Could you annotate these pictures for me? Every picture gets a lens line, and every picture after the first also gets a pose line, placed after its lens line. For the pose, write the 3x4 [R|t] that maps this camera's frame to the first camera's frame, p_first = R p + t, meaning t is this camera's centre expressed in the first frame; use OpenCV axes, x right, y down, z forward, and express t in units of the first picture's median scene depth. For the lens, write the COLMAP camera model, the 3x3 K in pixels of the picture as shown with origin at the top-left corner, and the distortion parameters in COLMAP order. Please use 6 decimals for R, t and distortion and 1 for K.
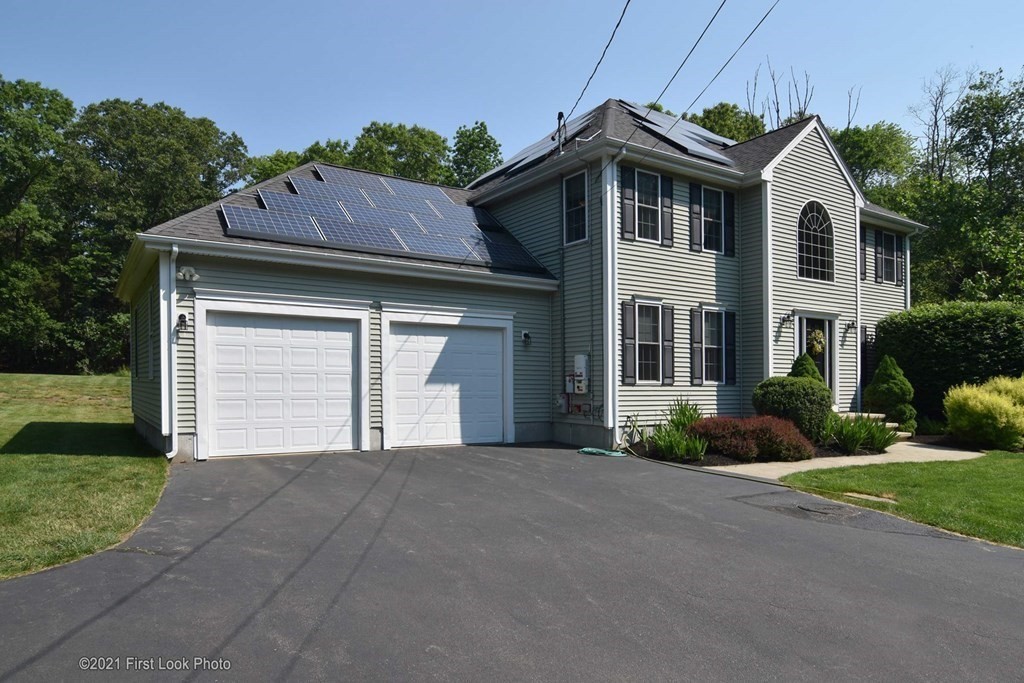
lens RADIAL K [[631.7, 0, 443.0], [0, 631.7, 382.2], [0, 0, 1]] dist [-0.007929, -0.002331]
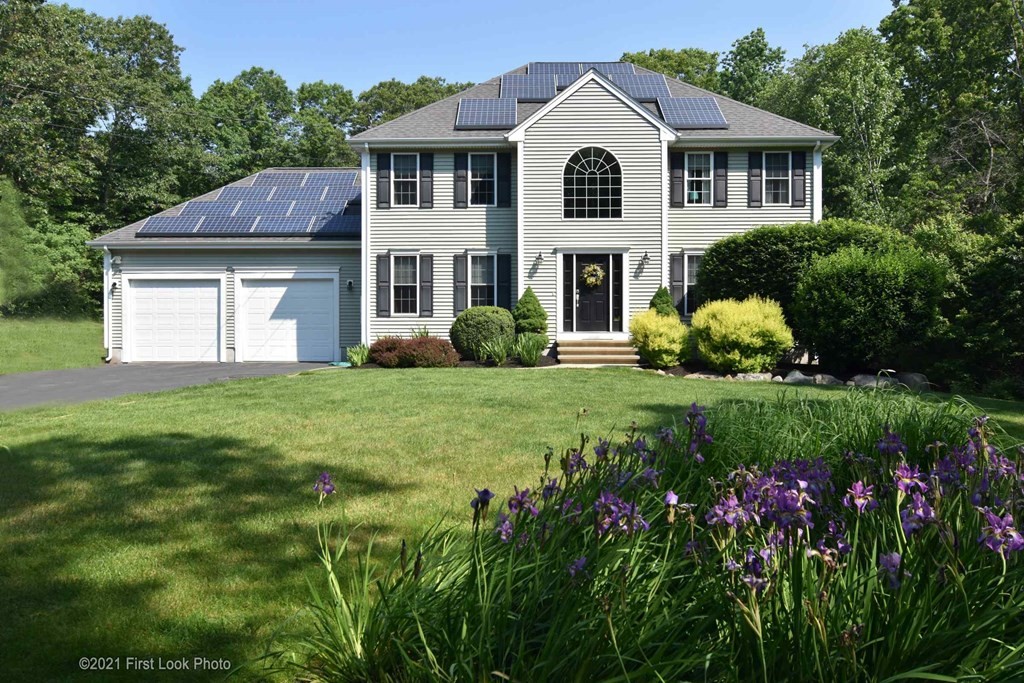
lens RADIAL K [[797.7, 0, 512.8], [0, 797.7, 345.1], [0, 0, 1]] dist [0.000515, -0.003552]
pose [[0.856862, -0.009036, -0.515466, 1.399600], [0.007154, 0.999959, -0.005638, 0.075893], [0.515495, 0.001143, 0.856892, -0.306781]]
